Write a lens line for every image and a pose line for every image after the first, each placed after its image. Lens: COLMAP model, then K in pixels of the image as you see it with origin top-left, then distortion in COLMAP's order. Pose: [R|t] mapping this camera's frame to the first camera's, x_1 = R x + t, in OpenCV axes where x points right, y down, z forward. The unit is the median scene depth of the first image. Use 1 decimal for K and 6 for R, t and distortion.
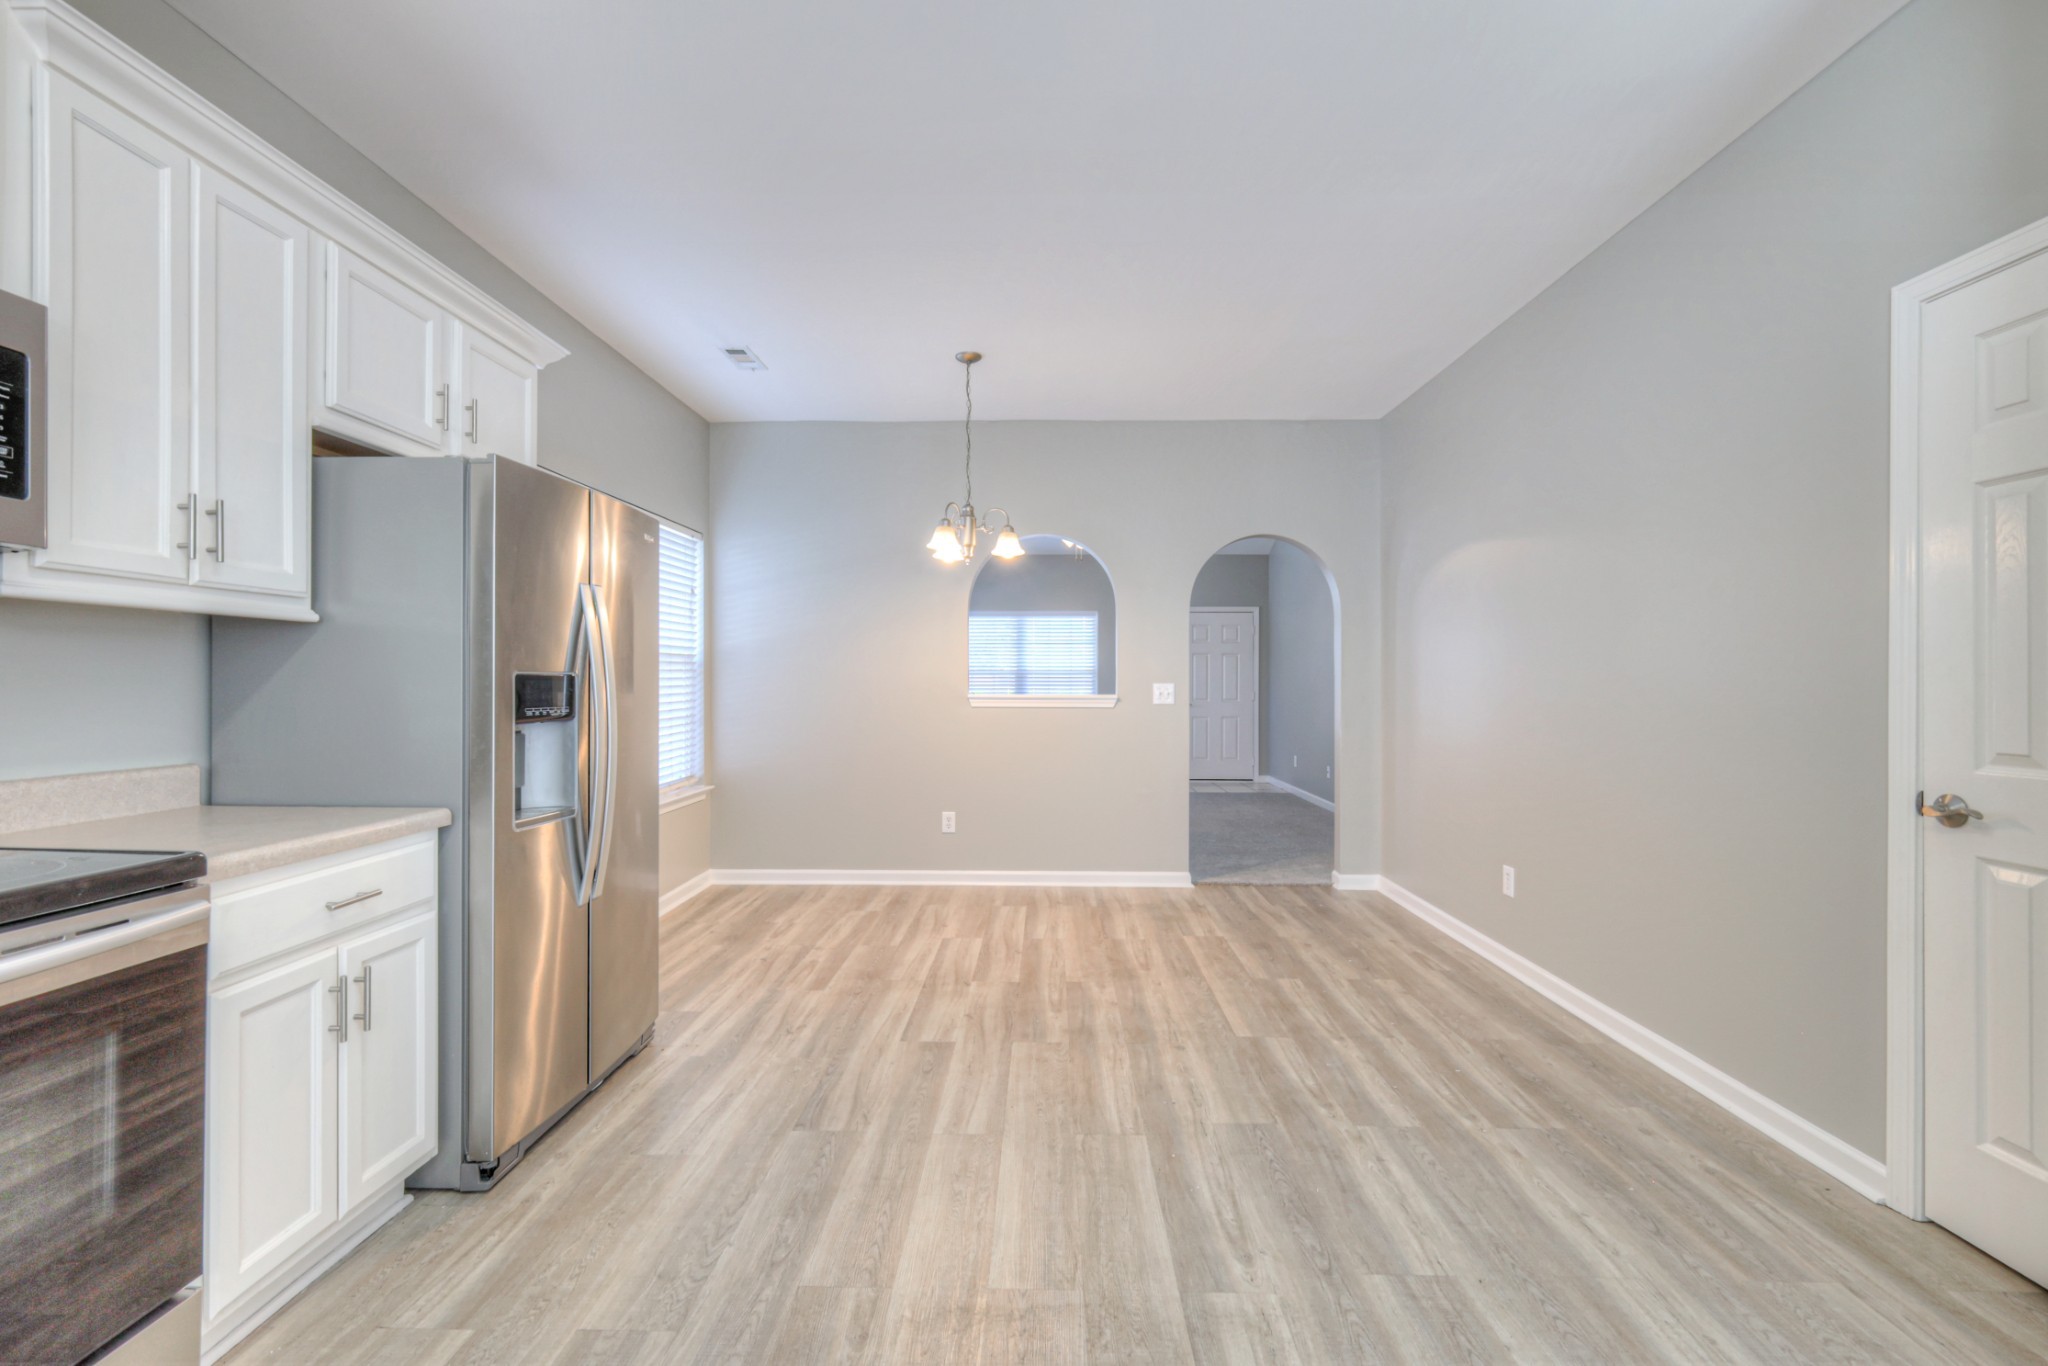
lens RADIAL K [[888.6, 0, 1023.6], [0, 888.6, 680.0], [0, 0, 1]] dist [0.000561, 0.000323]
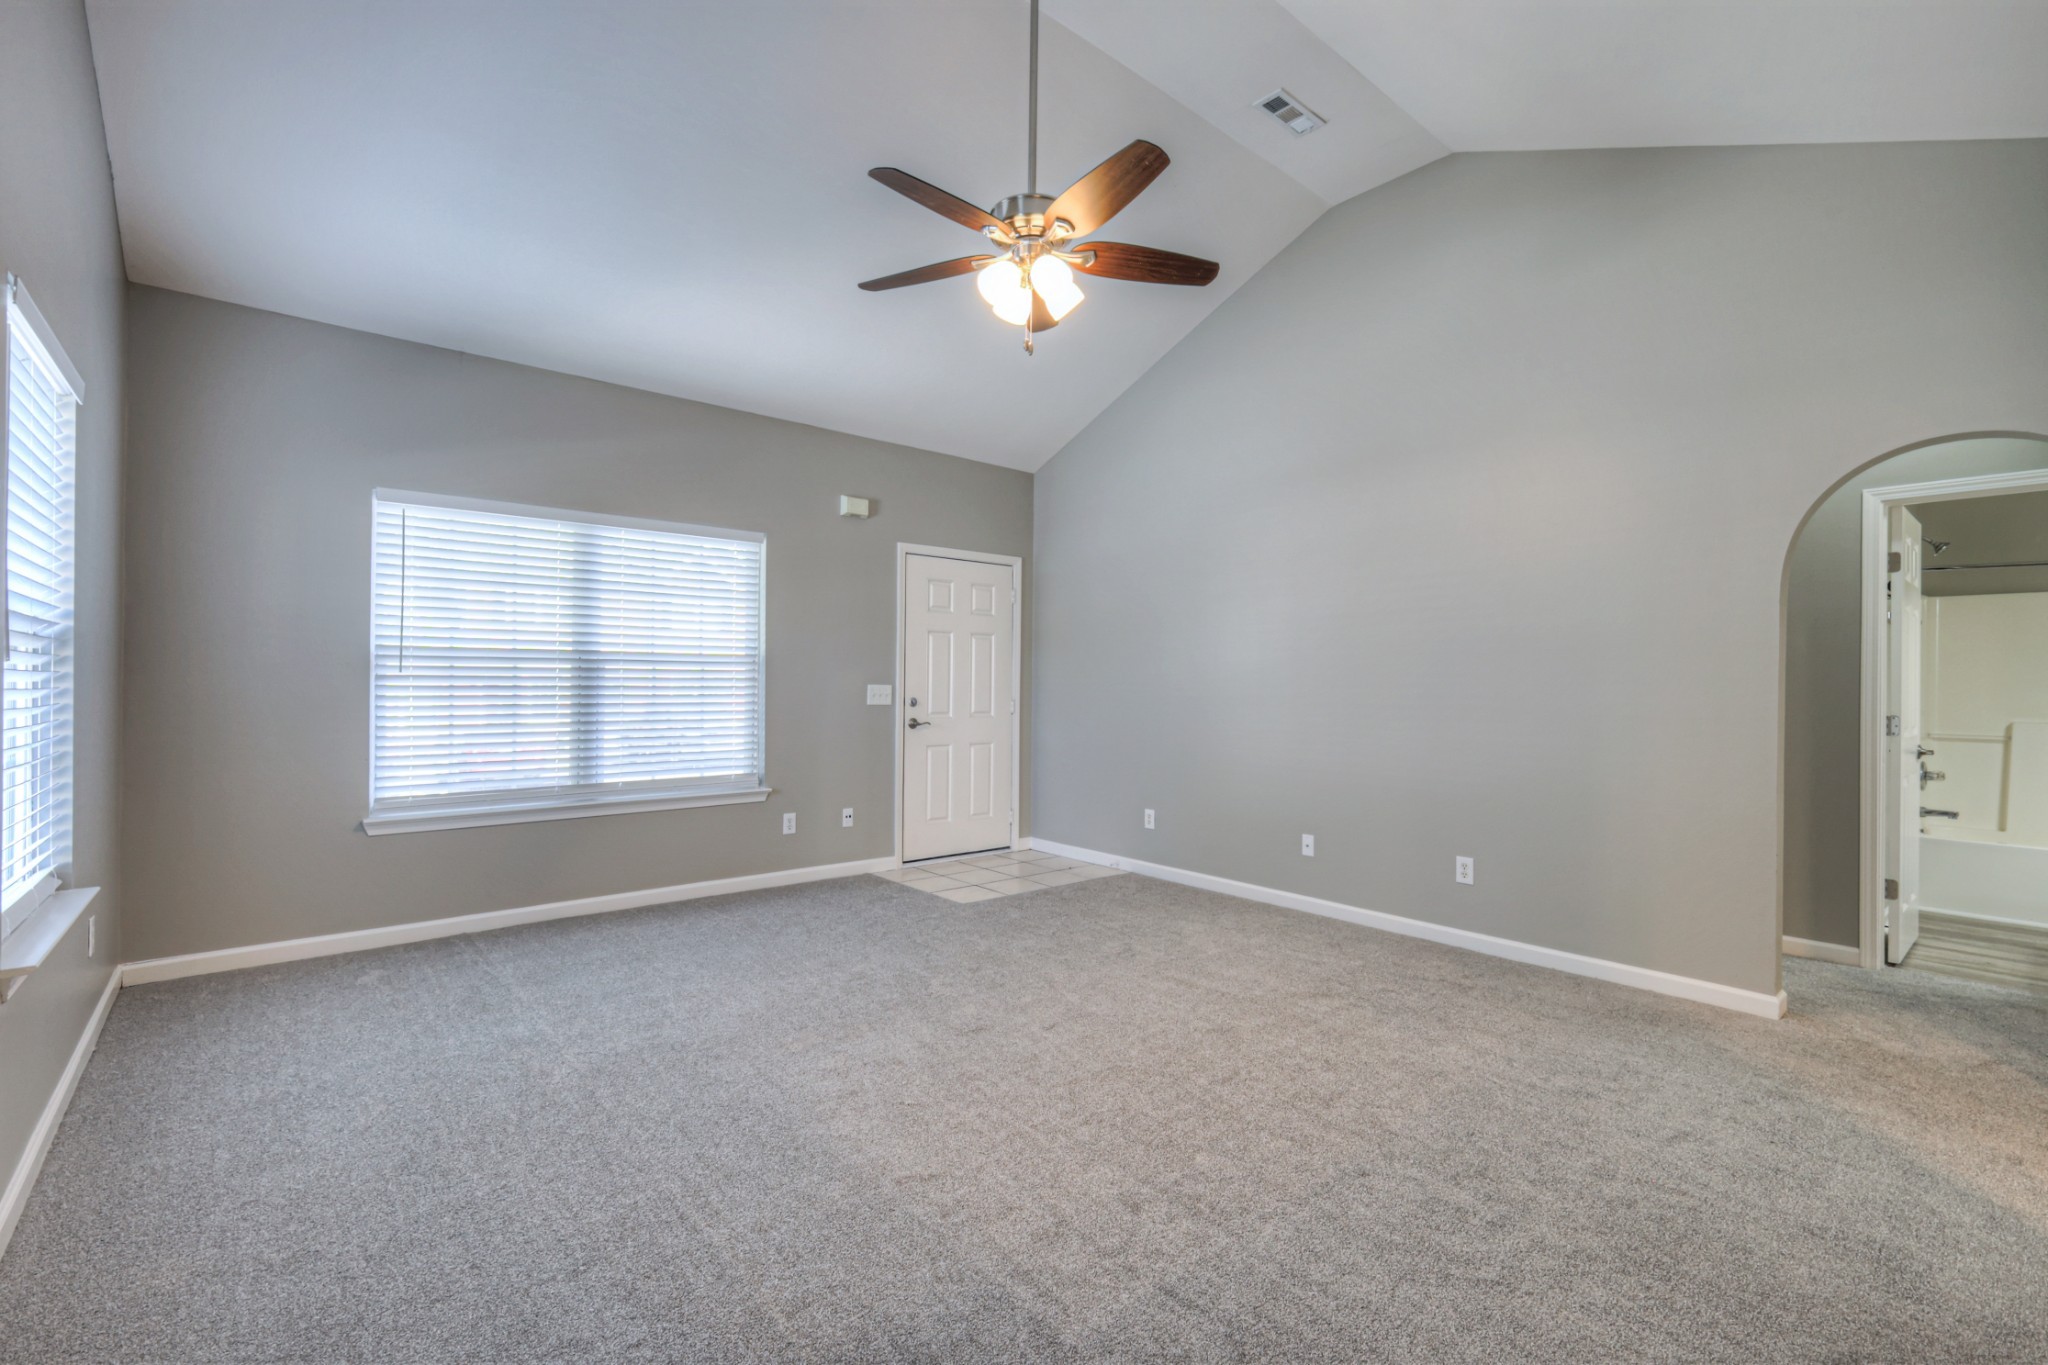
lens RADIAL K [[876.0, 0, 1024.0], [0, 876.0, 682.5], [0, 0, 1]] dist [-0.001948, -0.000075]
pose [[0.738949, 0.004071, 0.673749, -0.376732], [-0.010072, 0.999937, 0.005005, -0.002292], [-0.673686, -0.010484, 0.738943, 1.605533]]
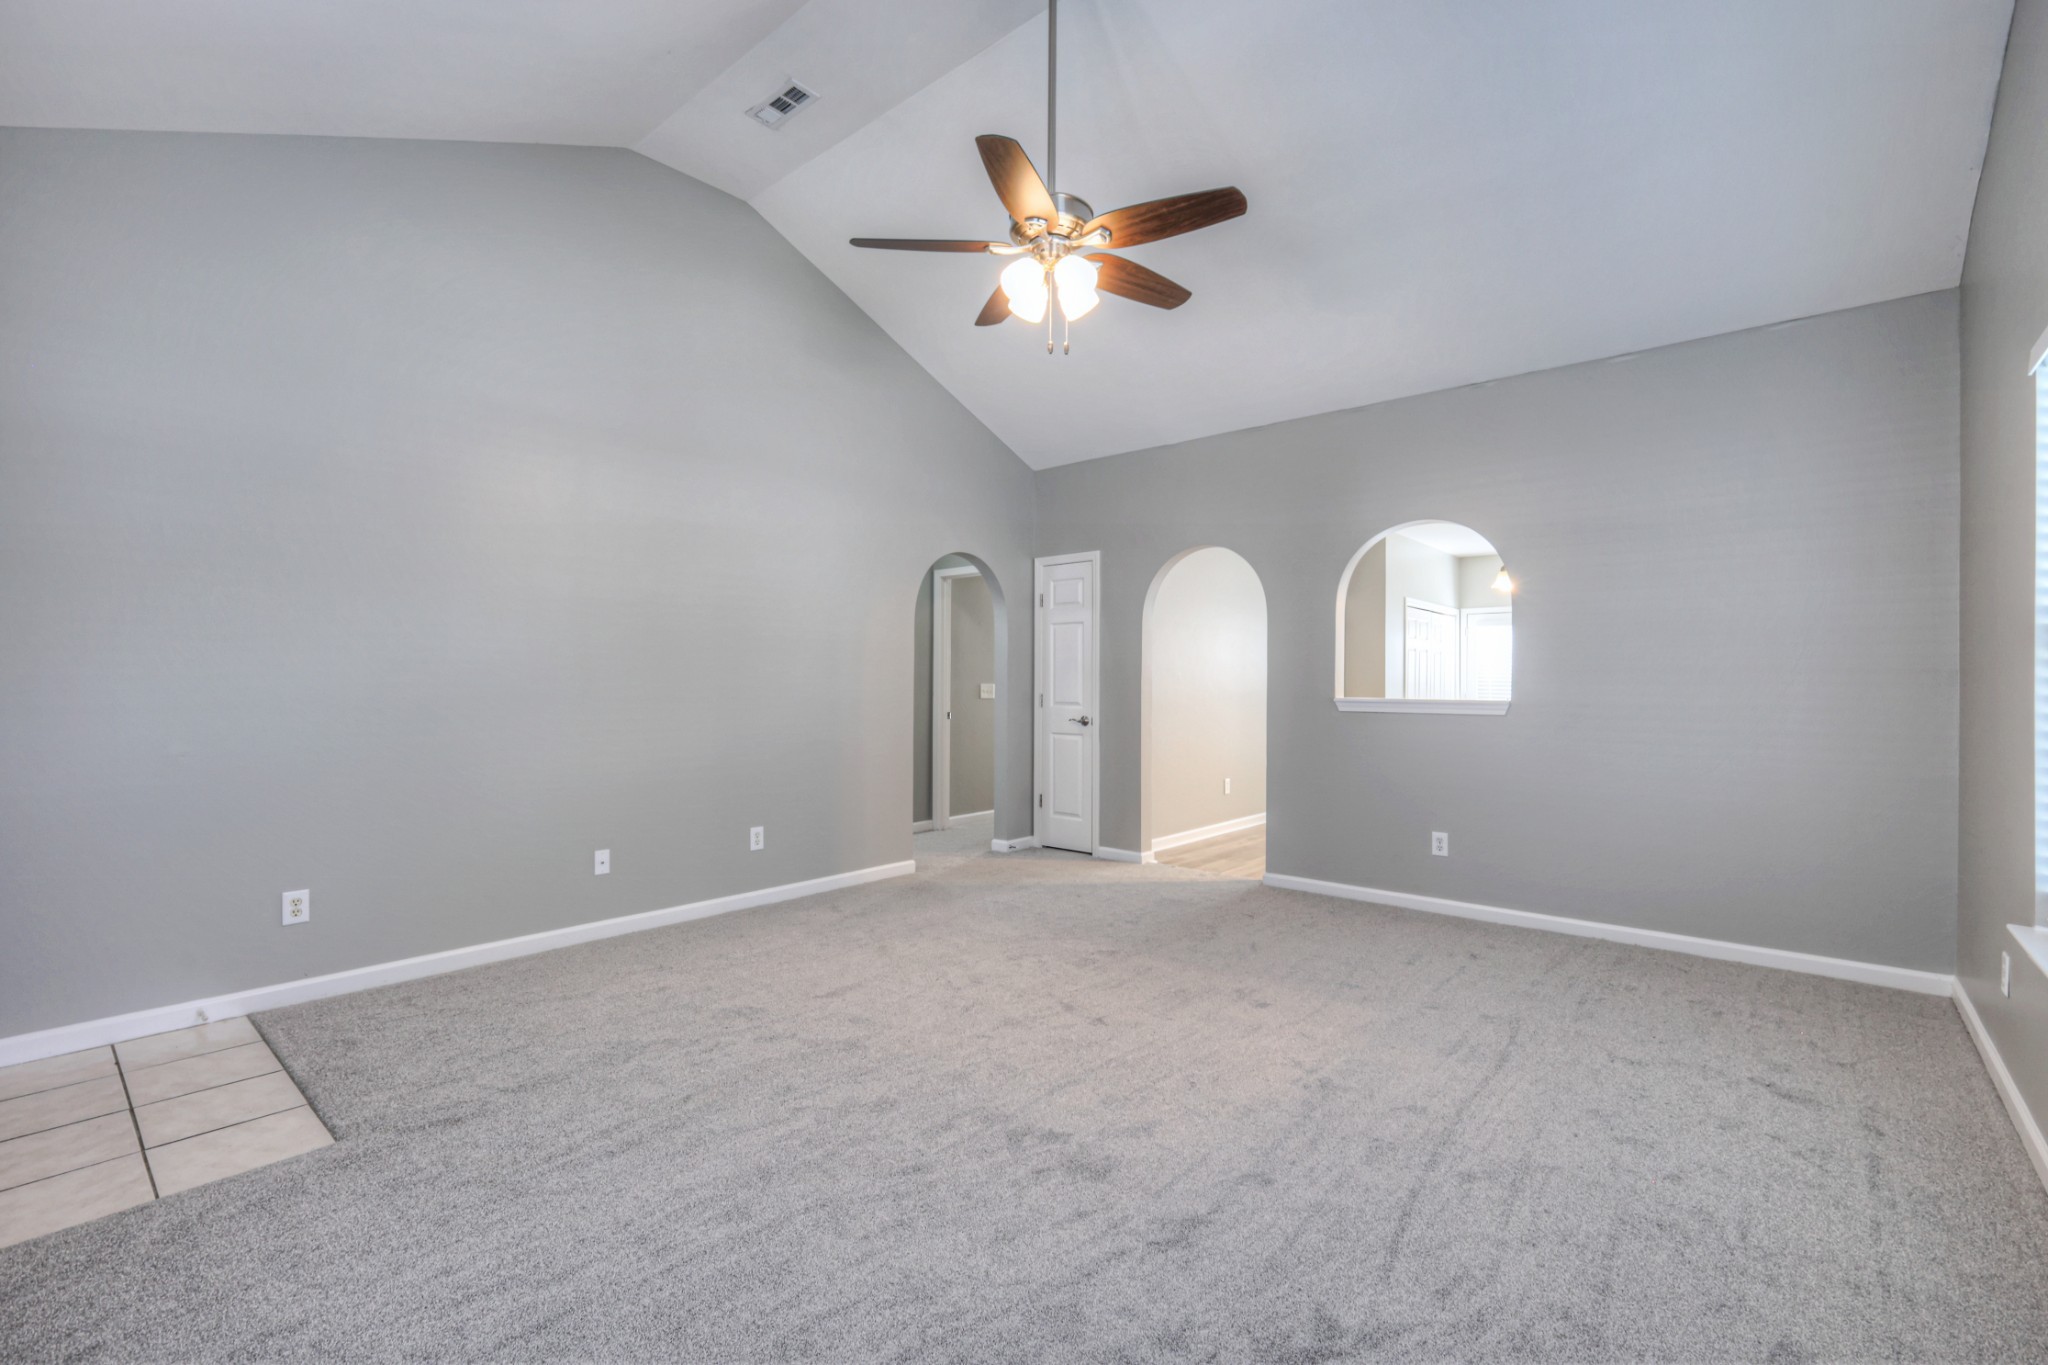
lens RADIAL K [[888.6, 0, 1023.6], [0, 888.6, 679.5], [0, 0, 1]] dist [0.000561, 0.000323]
pose [[-0.770298, -0.006004, 0.637656, -0.340090], [-0.009512, 0.999953, -0.002075, 0.002954], [-0.637614, -0.007664, -0.770318, 2.758296]]
